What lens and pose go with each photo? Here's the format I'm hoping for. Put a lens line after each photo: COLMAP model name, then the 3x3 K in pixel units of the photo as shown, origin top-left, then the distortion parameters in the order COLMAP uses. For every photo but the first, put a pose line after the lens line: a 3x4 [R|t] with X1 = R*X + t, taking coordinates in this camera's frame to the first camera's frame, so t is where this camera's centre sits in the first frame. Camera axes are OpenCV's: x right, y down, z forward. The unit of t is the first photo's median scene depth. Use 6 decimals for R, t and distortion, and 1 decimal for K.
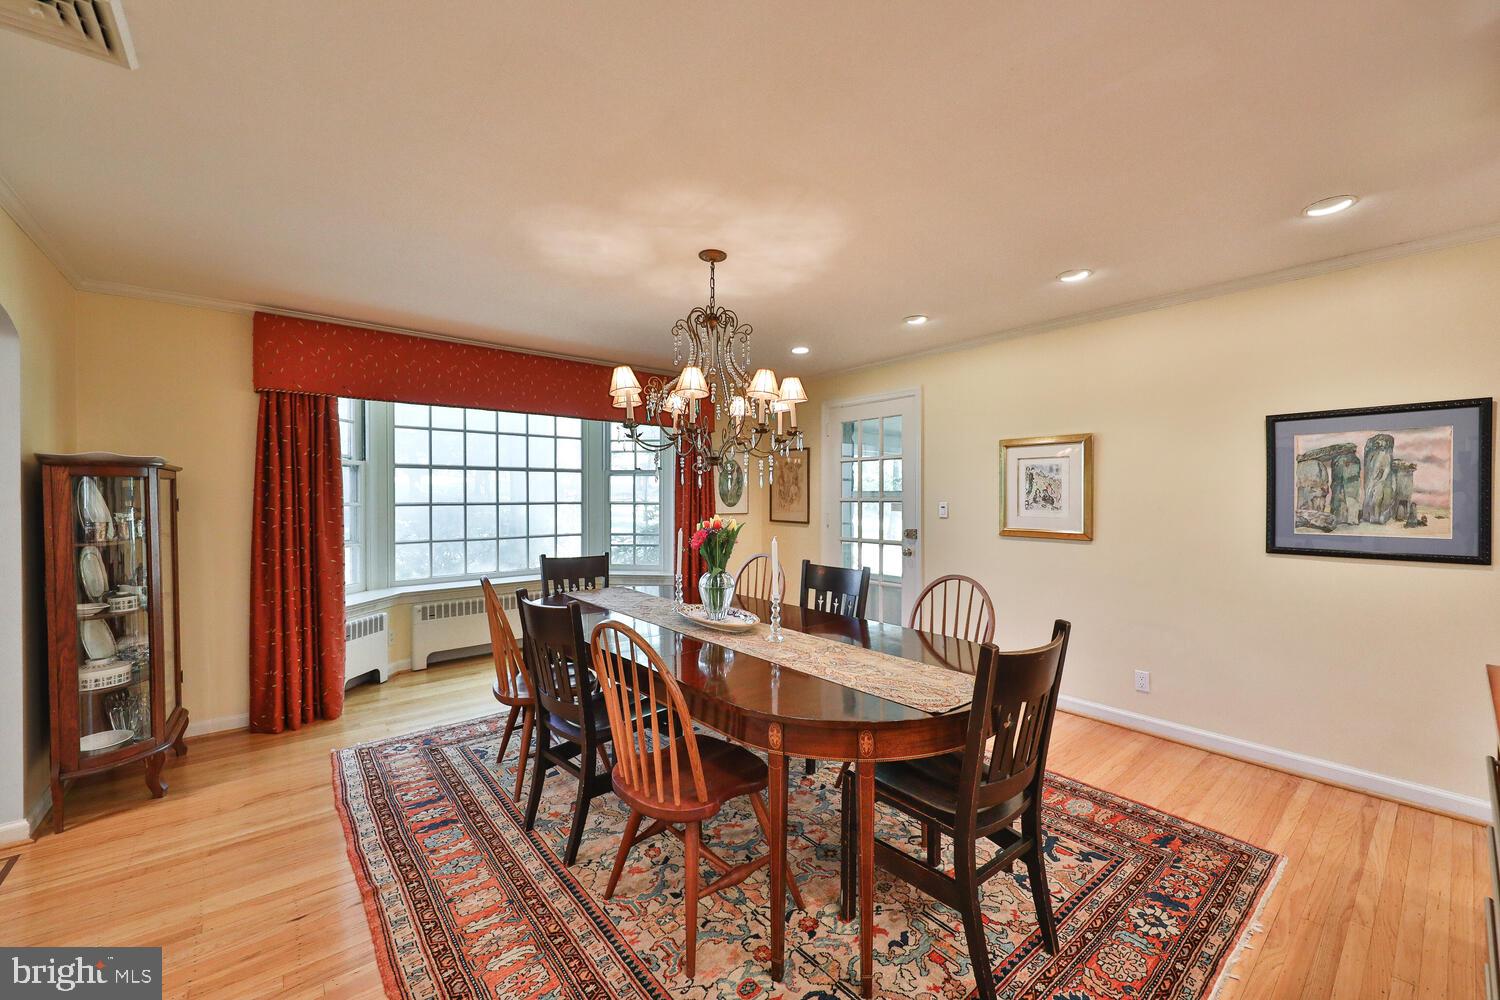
lens RADIAL K [[577.7, 0, 757.8], [0, 577.7, 494.2], [0, 0, 1]] dist [0.000381, -0.000330]
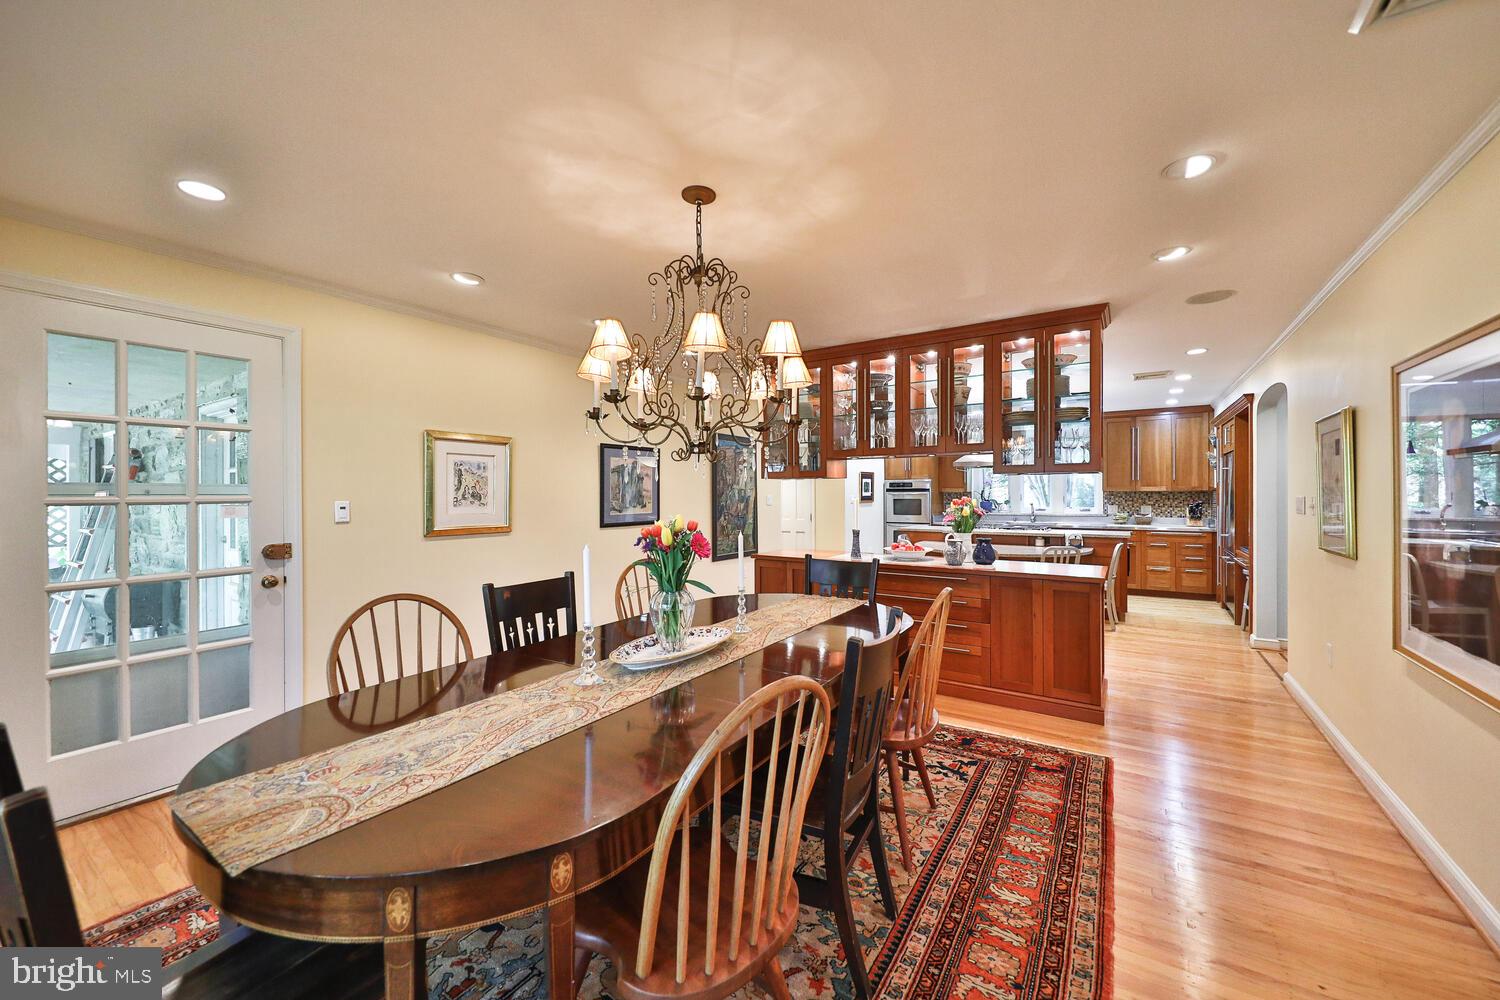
lens RADIAL K [[577.7, 0, 757.8], [0, 577.7, 494.2], [0, 0, 1]] dist [0.000381, -0.000330]
pose [[-0.291893, -0.002297, 0.956448, -0.715578], [-0.001515, 0.999997, 0.001939, 0.003421], [-0.956450, -0.000883, -0.291896, 0.944108]]
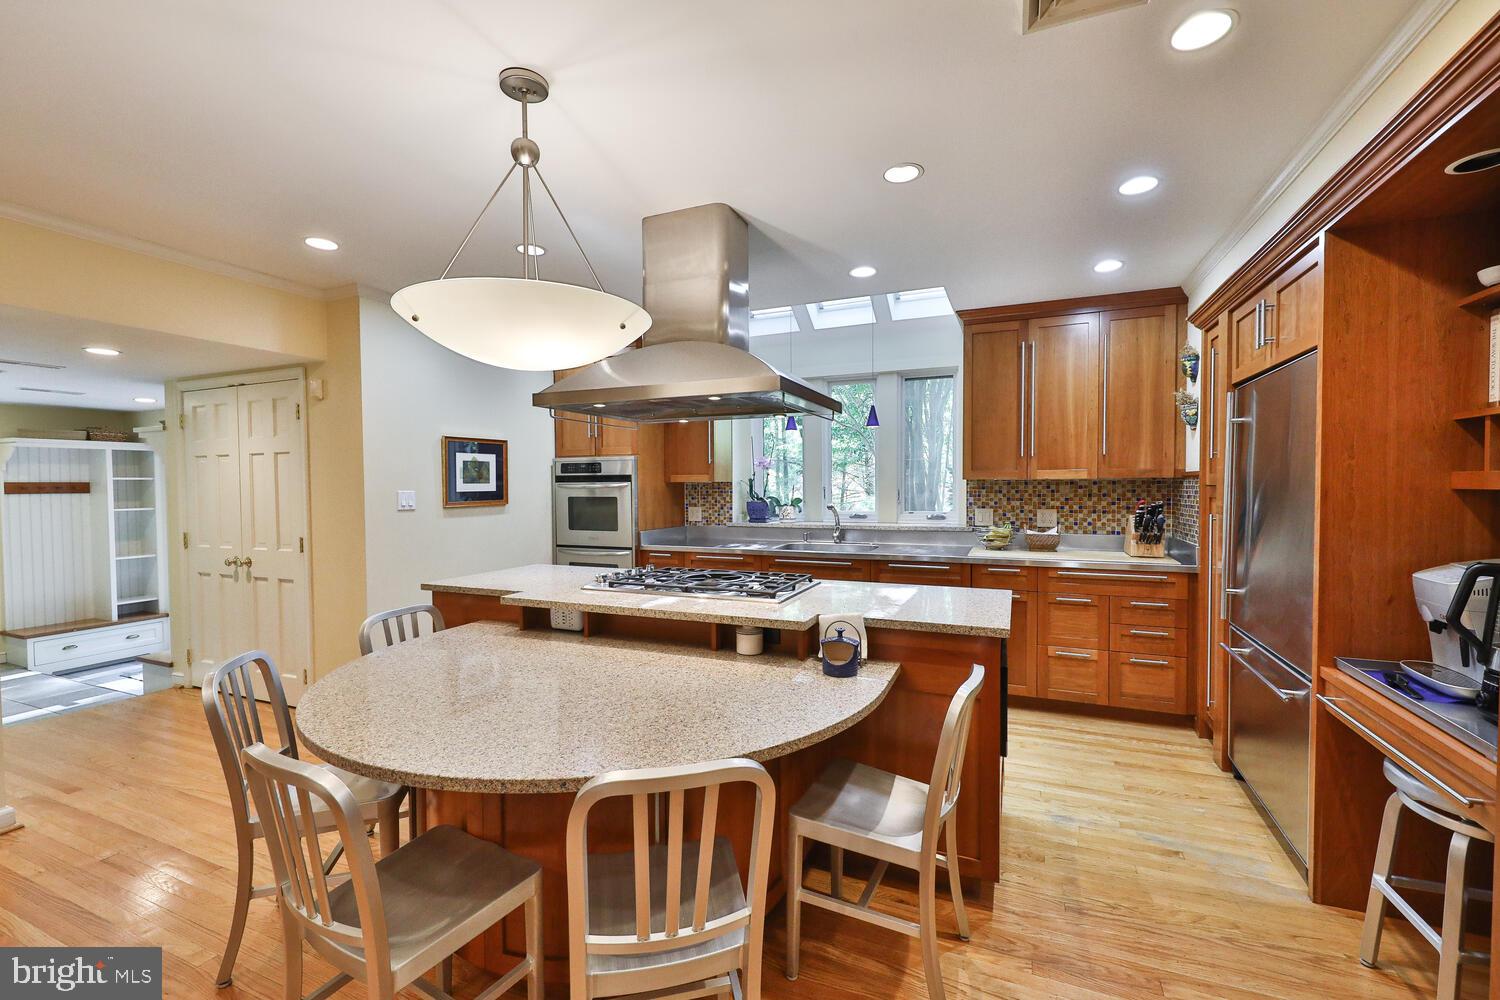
lens RADIAL K [[627.4, 0, 750.0], [0, 627.4, 500.0], [0, 0, 1]] dist [0.000041, -0.000051]
pose [[-0.443338, -0.023221, 0.896053, 0.280956], [0.001484, 0.999644, 0.026640, -0.001603], [-0.896353, 0.013140, -0.443146, -0.249530]]
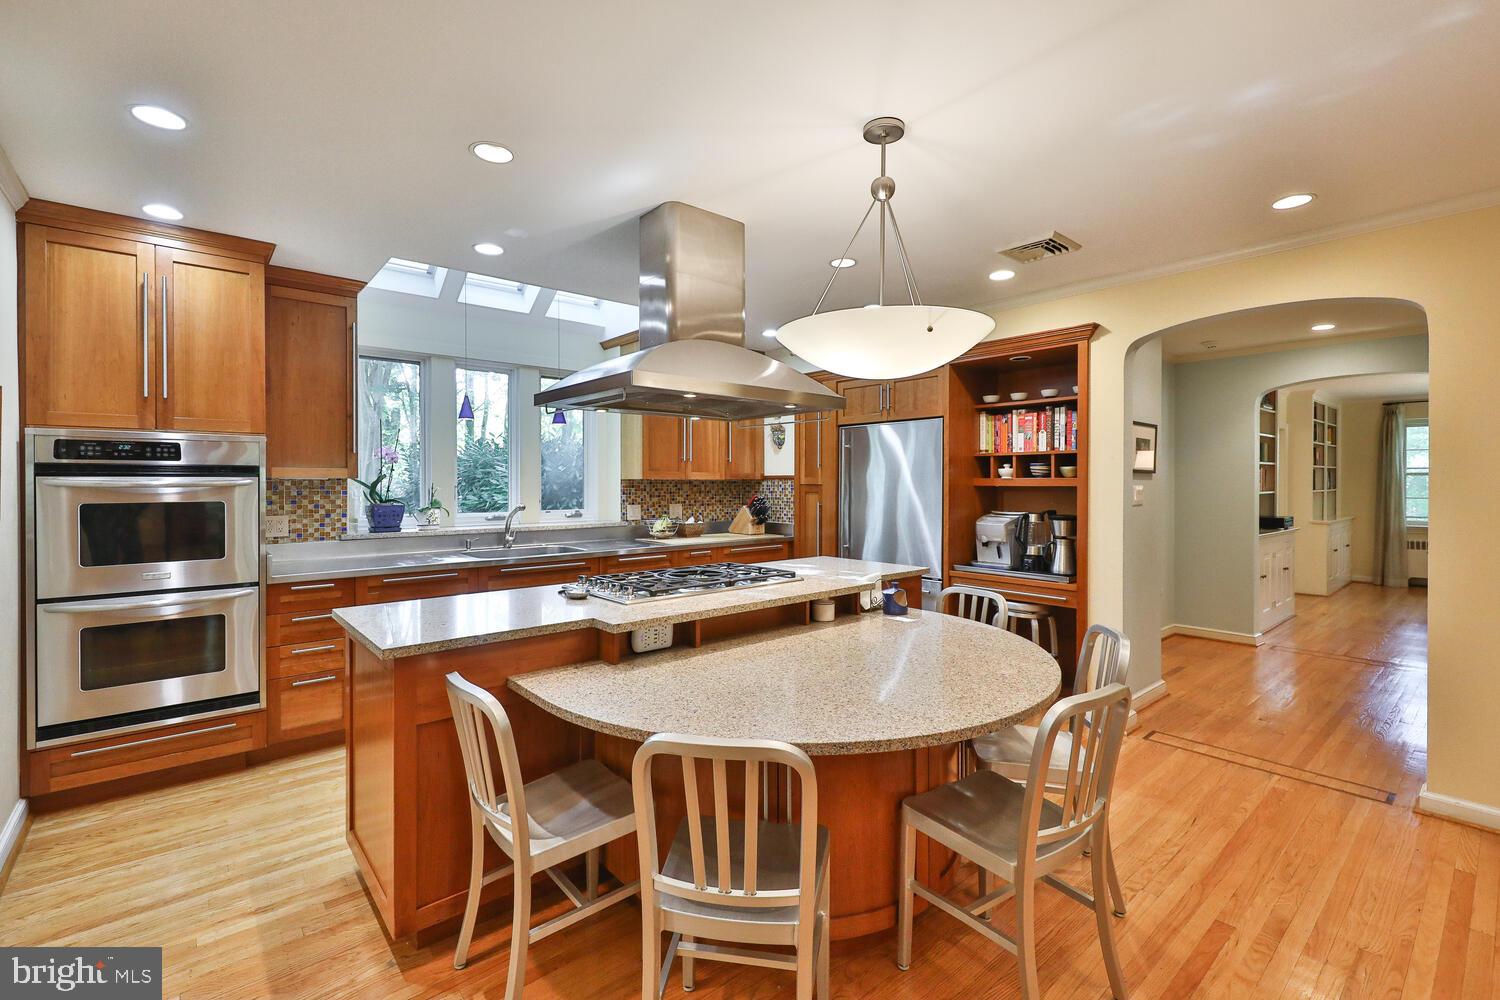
lens RADIAL K [[656.7, 0, 751.2], [0, 656.7, 483.8], [0, 0, 1]] dist [0.002509, 0.000531]
pose [[-0.999919, -0.002460, -0.012487, 0.982175], [-0.002434, 0.999995, -0.002105, 0.004459], [0.012492, -0.002074, -0.999920, 0.305009]]
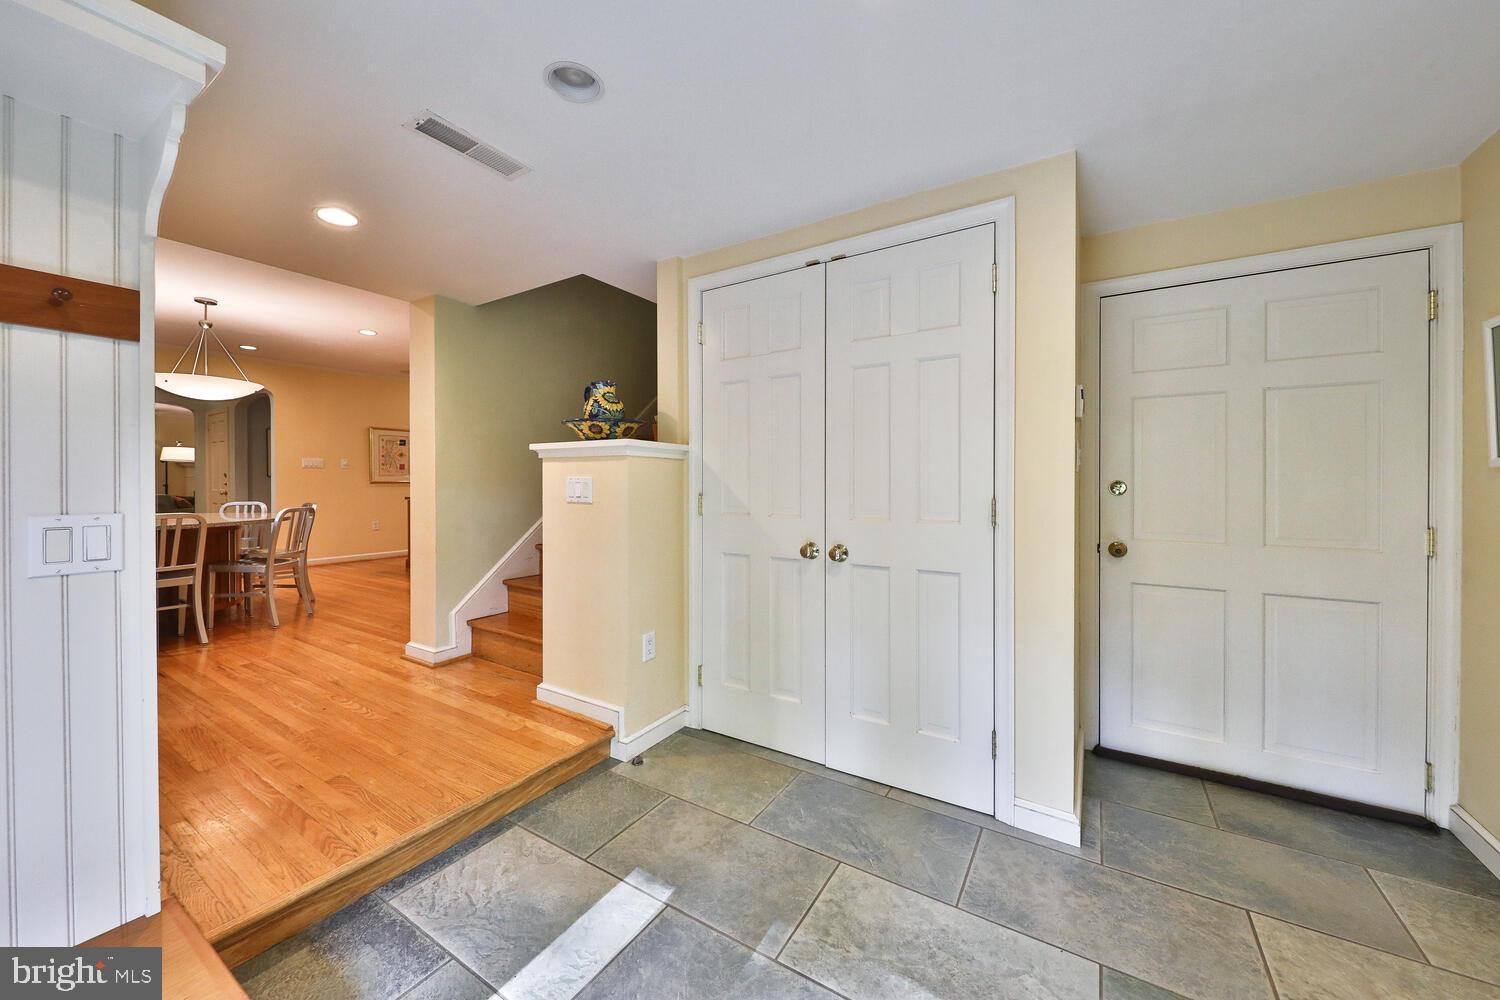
lens RADIAL K [[546.1, 0, 753.5], [0, 546.1, 483.1], [0, 0, 1]] dist [-0.002124, -0.000335]
pose [[0.306657, 0.005896, -0.951802, 2.415399], [0.001982, 0.999975, 0.006833, 0.079036], [0.951818, -0.003982, 0.306638, 0.489690]]
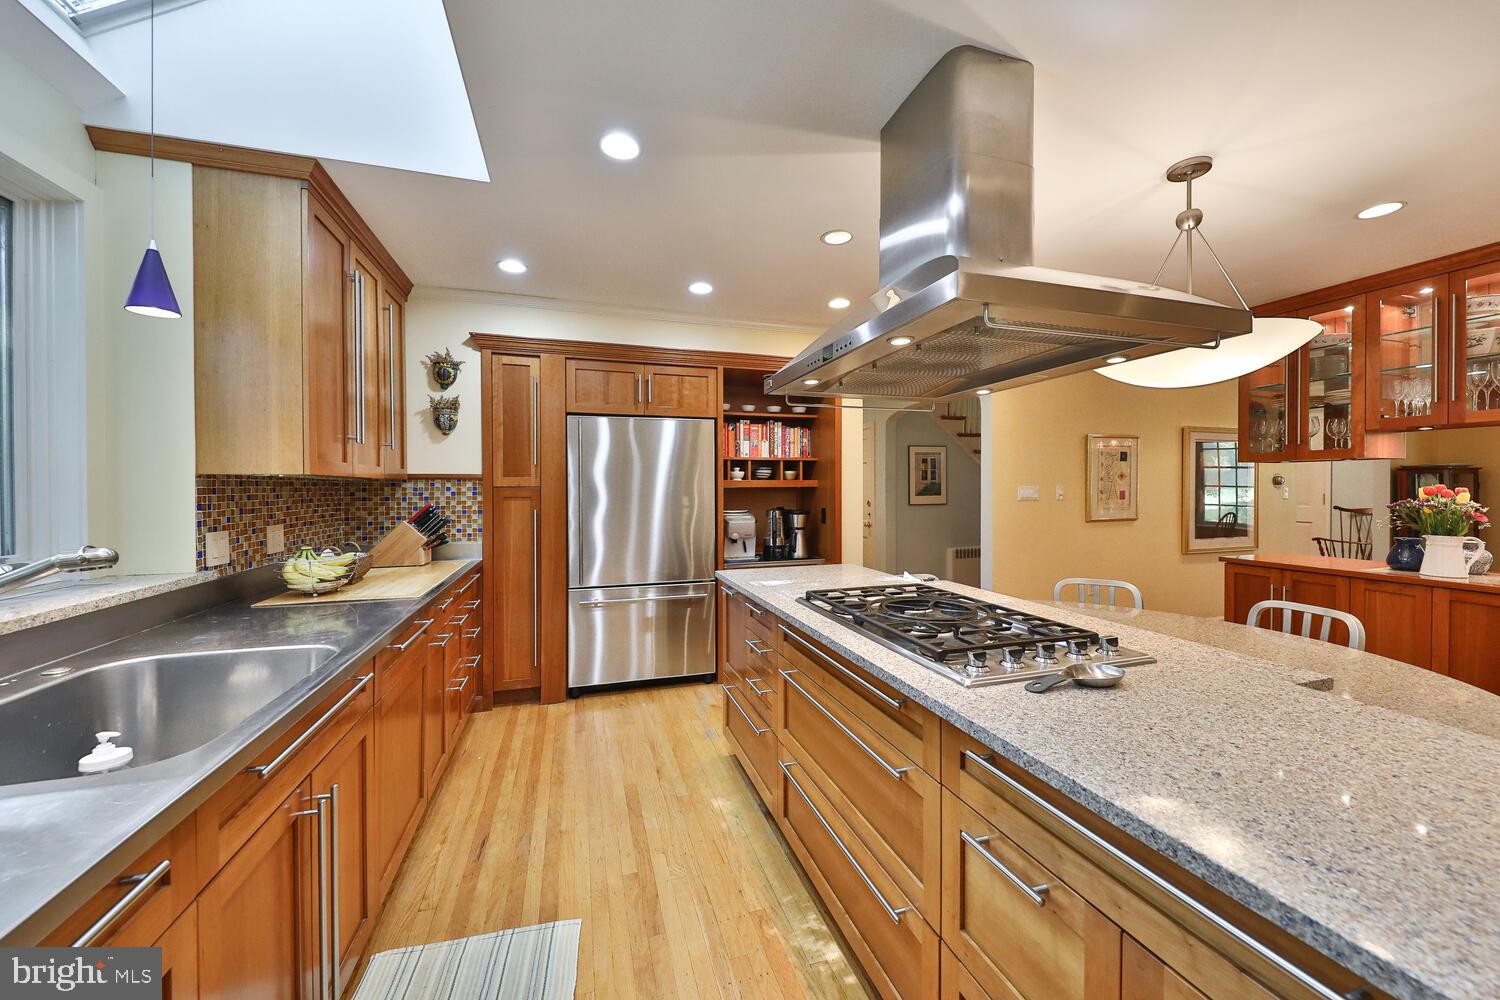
lens RADIAL K [[543.8, 0, 755.4], [0, 543.8, 494.9], [0, 0, 1]] dist [-0.000218, -0.000176]
pose [[-0.376262, 0.011302, -0.926444, 1.570699], [0.006179, 0.999934, 0.009689, 0.010584], [0.926493, -0.002079, -0.376307, -0.522931]]
